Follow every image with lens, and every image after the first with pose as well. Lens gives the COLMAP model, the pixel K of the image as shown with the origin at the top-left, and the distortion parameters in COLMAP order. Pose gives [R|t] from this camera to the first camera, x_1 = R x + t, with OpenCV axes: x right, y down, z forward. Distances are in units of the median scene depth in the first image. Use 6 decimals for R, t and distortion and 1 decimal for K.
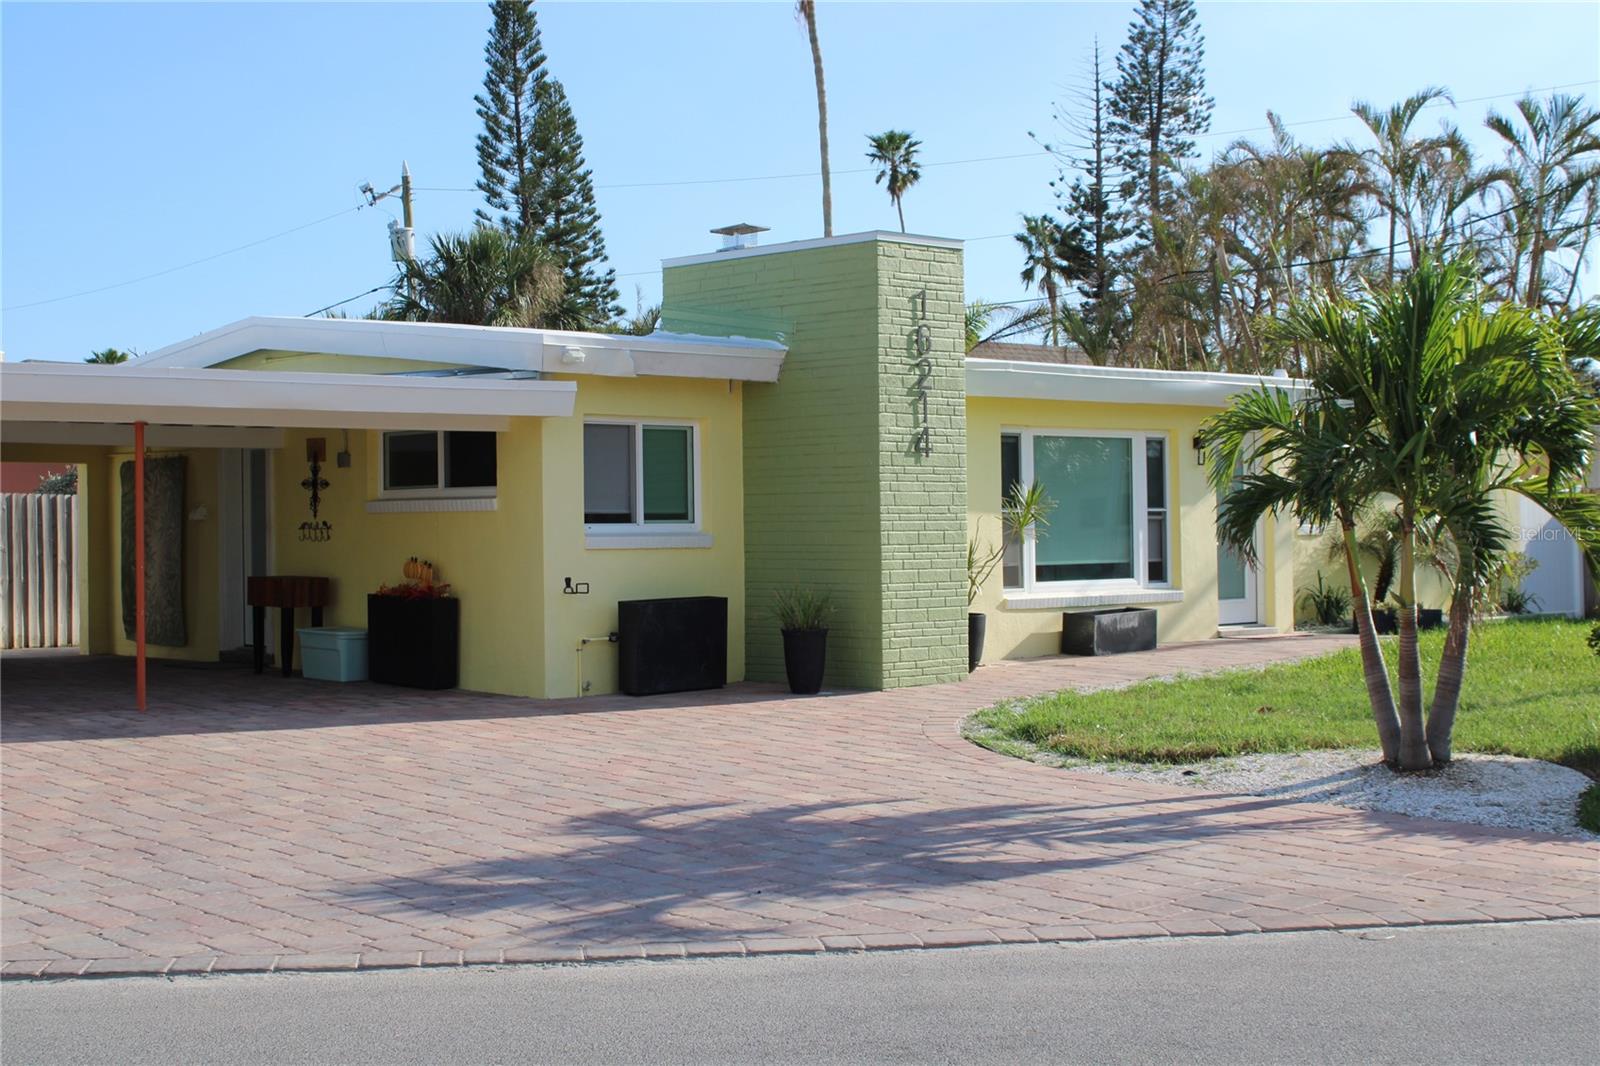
lens RADIAL K [[2277.1, 0, 791.4], [0, 2277.1, 532.1], [0, 0, 1]] dist [-0.040143, -0.061918]
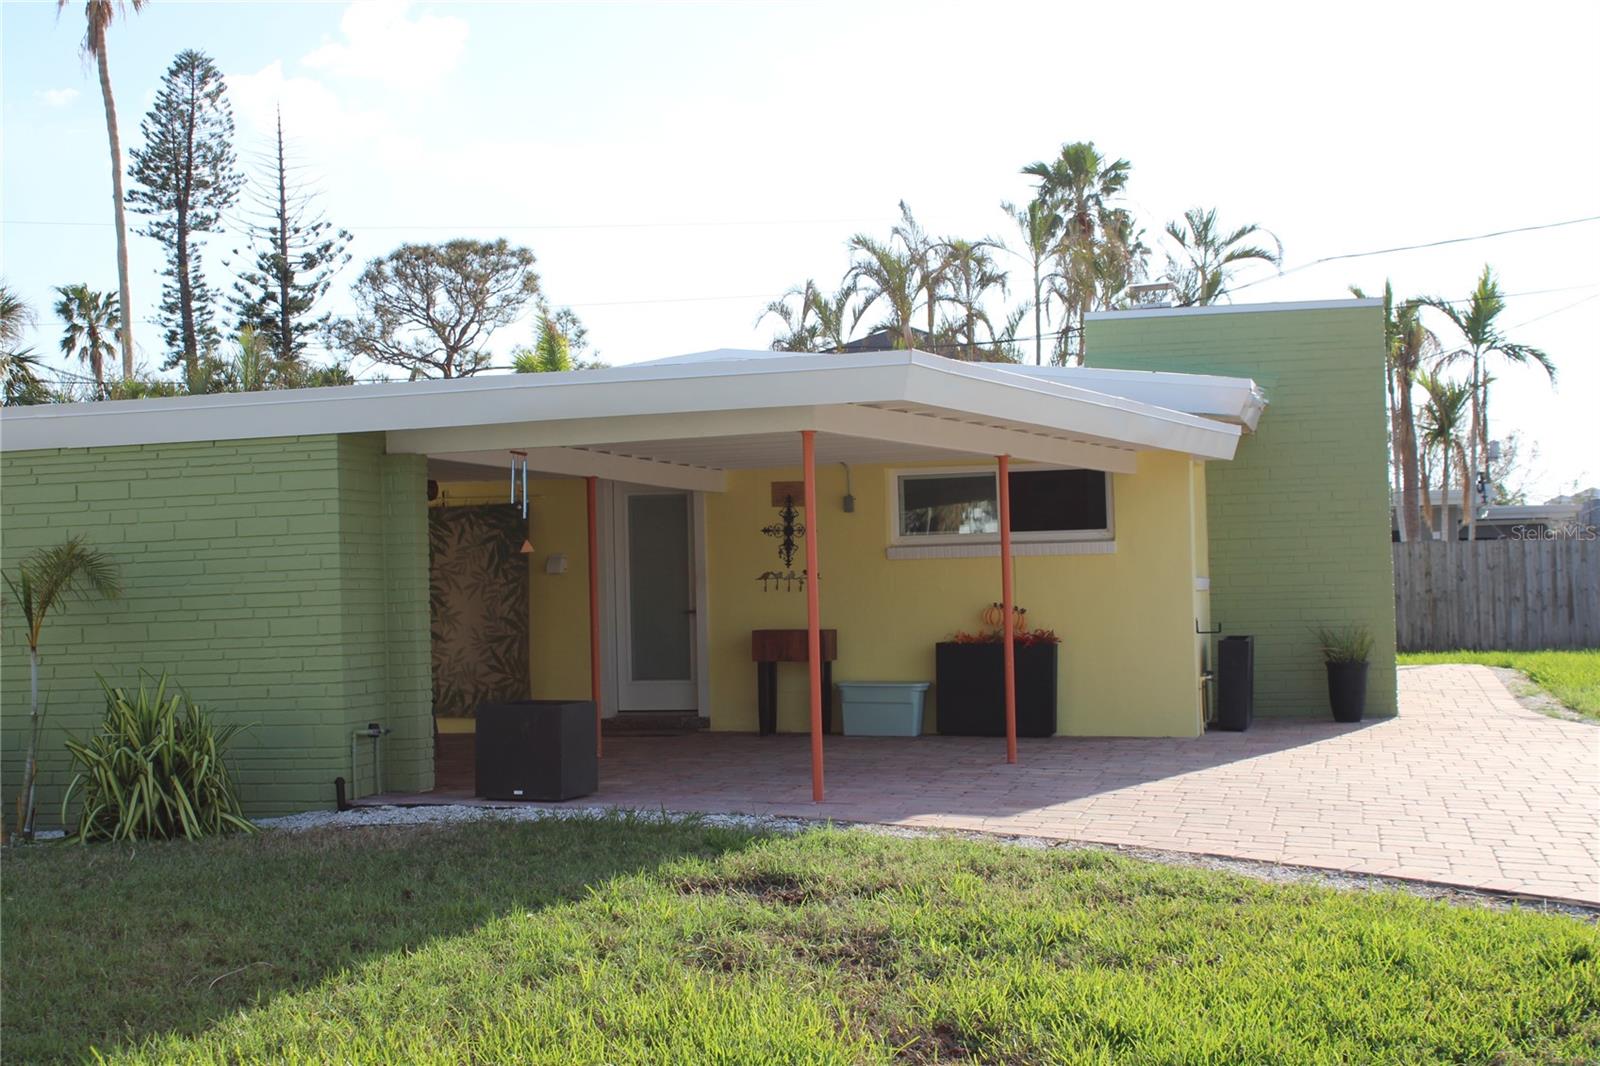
lens RADIAL K [[2277.1, 0, 791.4], [0, 2277.1, 532.1], [0, 0, 1]] dist [-0.040143, -0.061918]
pose [[0.837922, 0.001301, 0.545788, -0.649506], [0.019727, 0.999272, -0.032669, 0.009062], [-0.545433, 0.038141, 0.837286, 0.195775]]
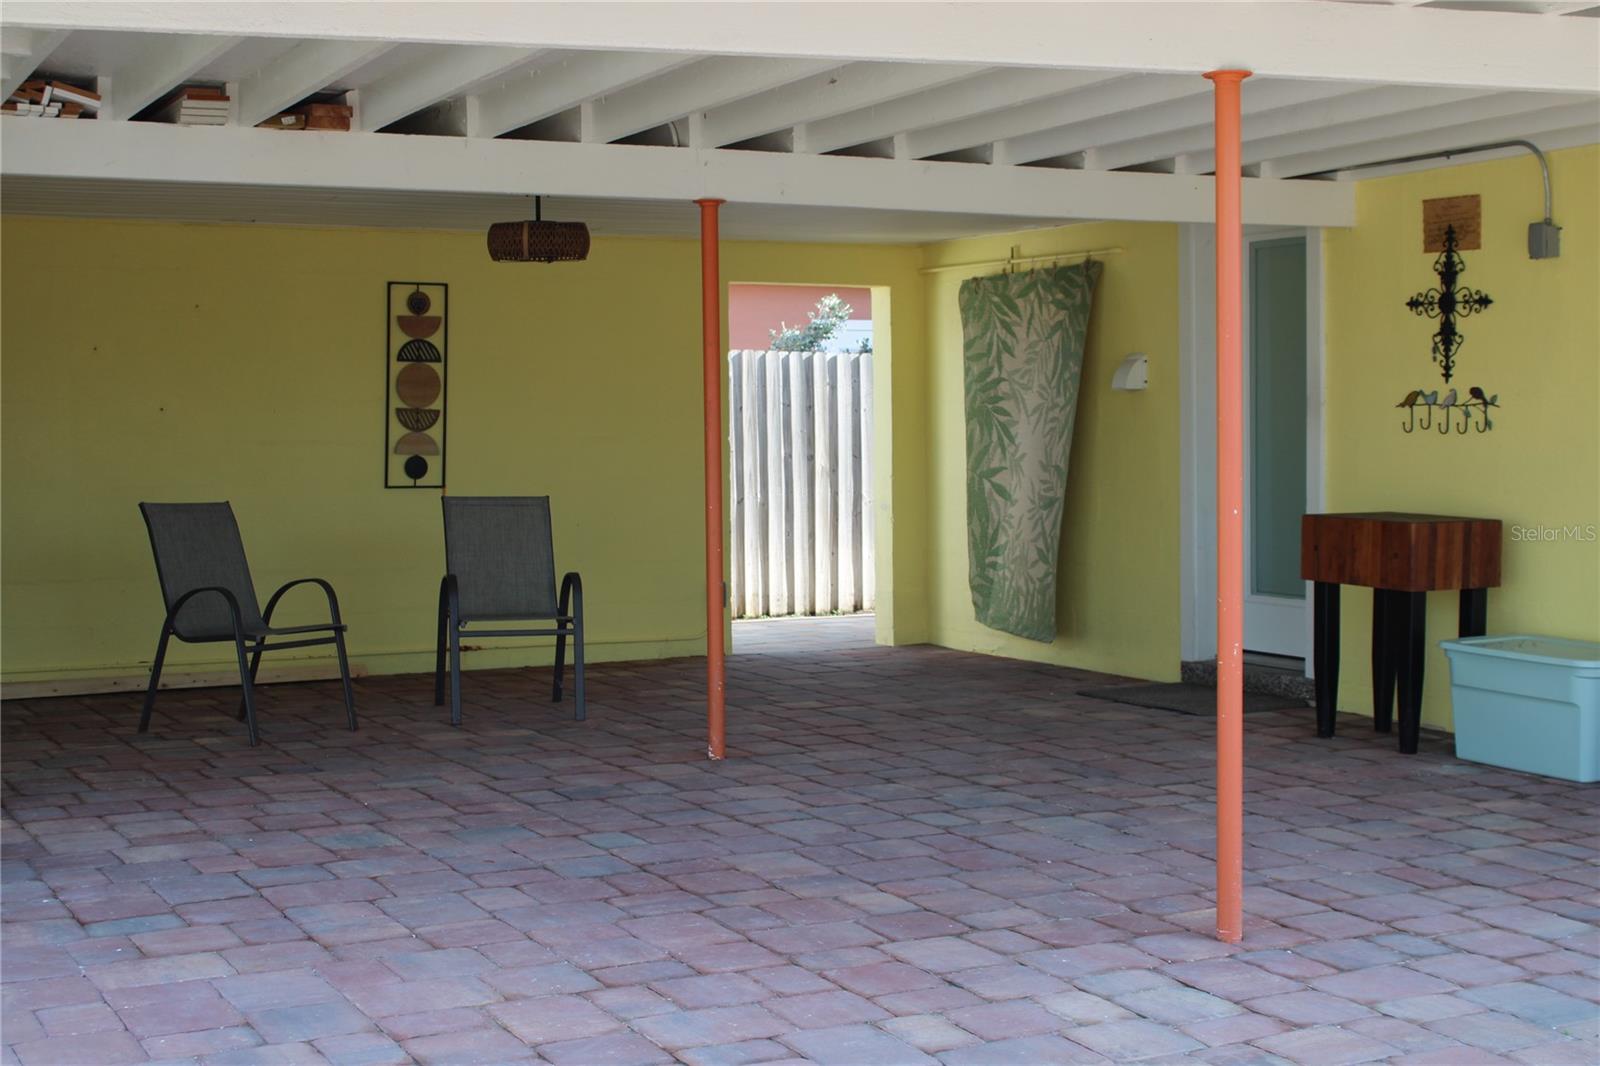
lens RADIAL K [[2277.1, 0, 791.4], [0, 2277.1, 532.1], [0, 0, 1]] dist [-0.040143, -0.061918]
pose [[0.960636, 0.014679, -0.277420, -0.189154], [-0.001795, 0.998910, 0.046639, 0.002527], [0.277803, -0.044305, 0.959616, 0.492698]]
